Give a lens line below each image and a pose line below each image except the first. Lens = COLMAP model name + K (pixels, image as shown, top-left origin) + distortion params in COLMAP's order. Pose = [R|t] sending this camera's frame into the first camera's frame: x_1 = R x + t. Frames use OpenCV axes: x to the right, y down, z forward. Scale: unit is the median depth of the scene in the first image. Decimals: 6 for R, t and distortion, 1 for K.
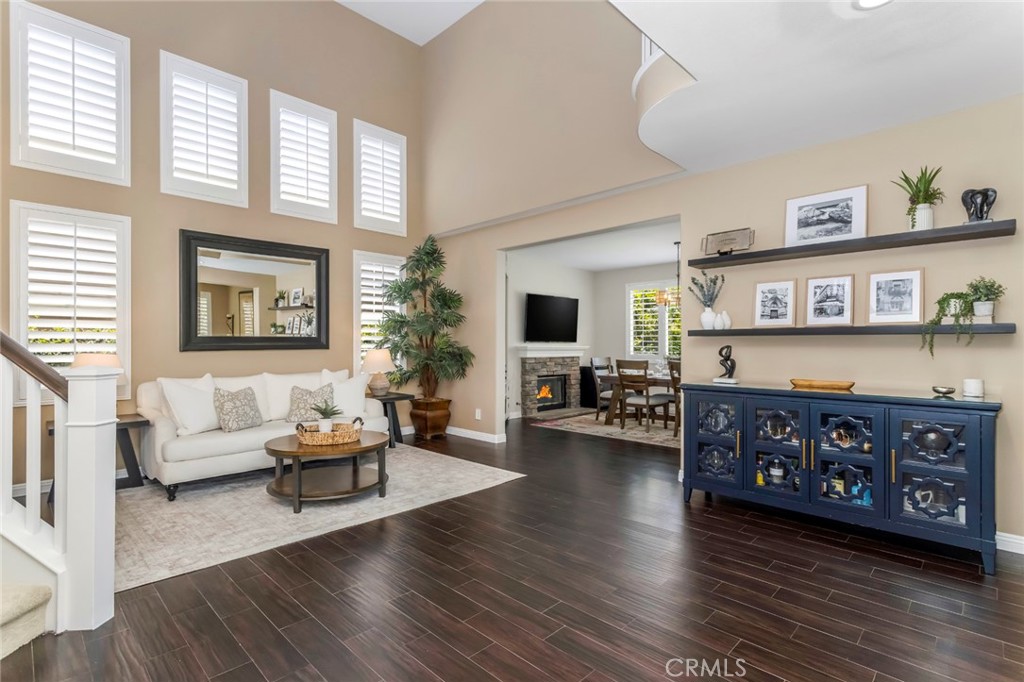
lens RADIAL K [[487.4, 0, 513.4], [0, 487.4, 345.1], [0, 0, 1]] dist [-0.002741, 0.000004]
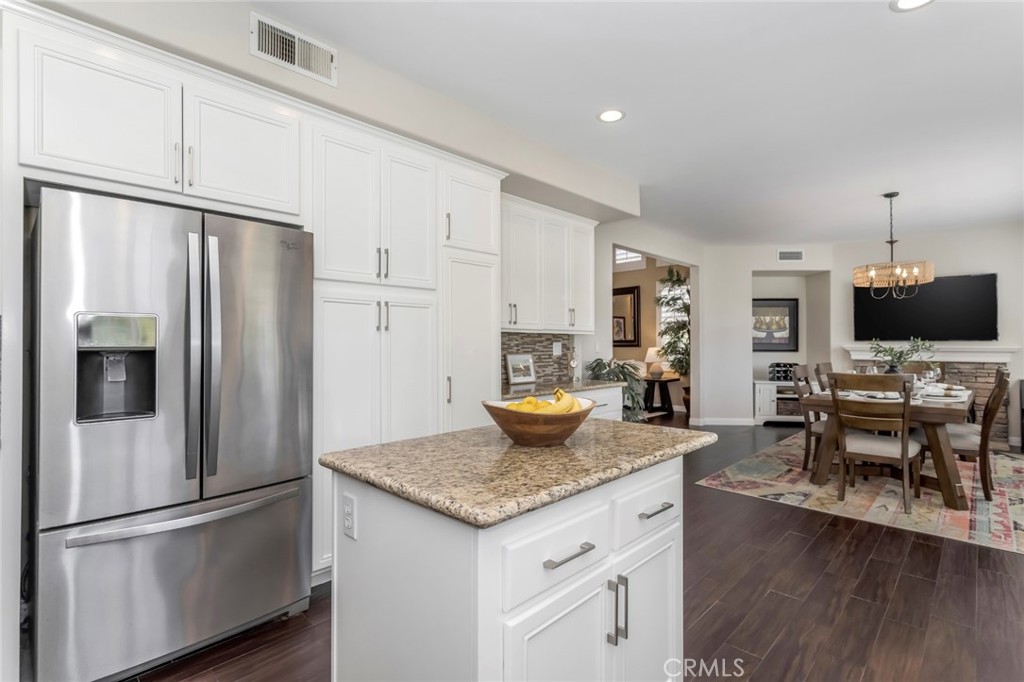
lens RADIAL K [[482.9, 0, 514.5], [0, 482.9, 337.9], [0, 0, 1]] dist [0.002180, 0.000695]
pose [[0.000592, -0.013472, -0.999909, 1.484351], [0.001163, 0.999909, -0.013471, -0.001833], [0.999999, -0.001155, 0.000607, 0.702590]]
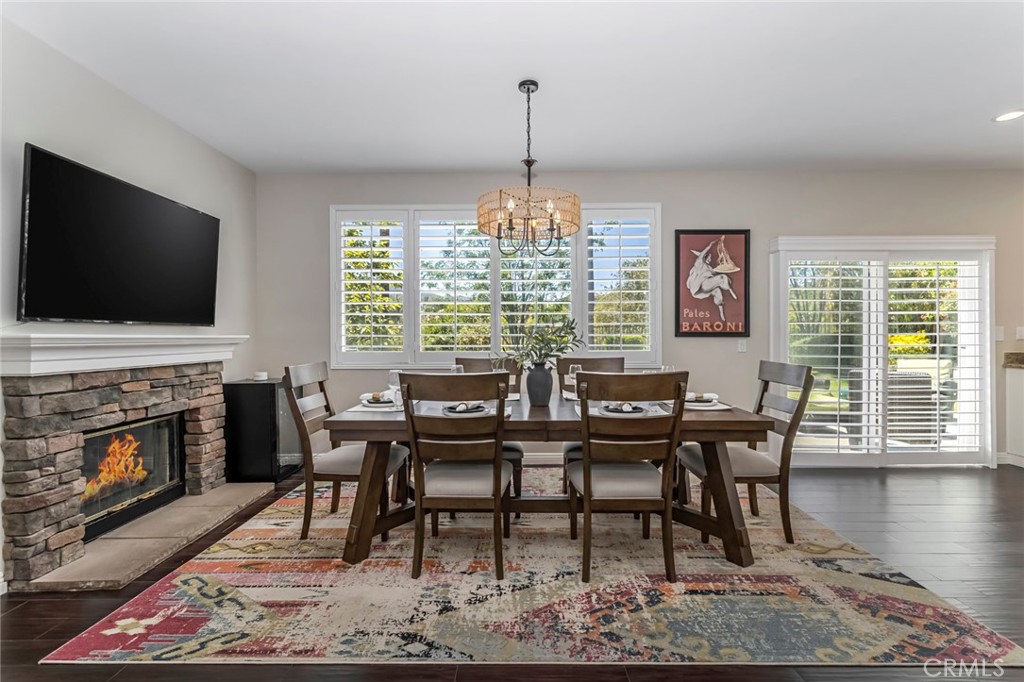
lens RADIAL K [[480.8, 0, 511.2], [0, 480.8, 335.2], [0, 0, 1]] dist [-0.001641, 0.000652]
pose [[0.724219, -0.003585, 0.689561, 0.063812], [0.004638, 0.999989, 0.000328, 0.006362], [-0.689555, 0.002961, 0.724227, 1.049694]]
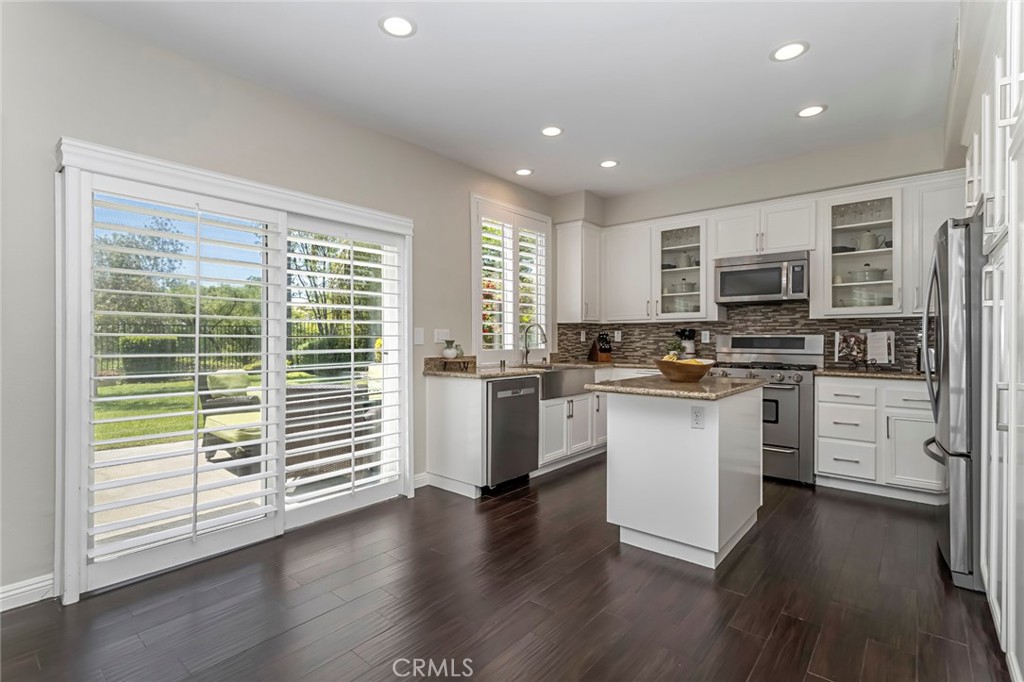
lens RADIAL K [[482.9, 0, 514.5], [0, 482.9, 337.9], [0, 0, 1]] dist [0.002180, 0.000695]
pose [[-0.074572, -0.003641, 0.997209, 0.566202], [-0.001829, 0.999992, 0.003515, 0.007485], [-0.997214, -0.001562, -0.074578, 0.974259]]
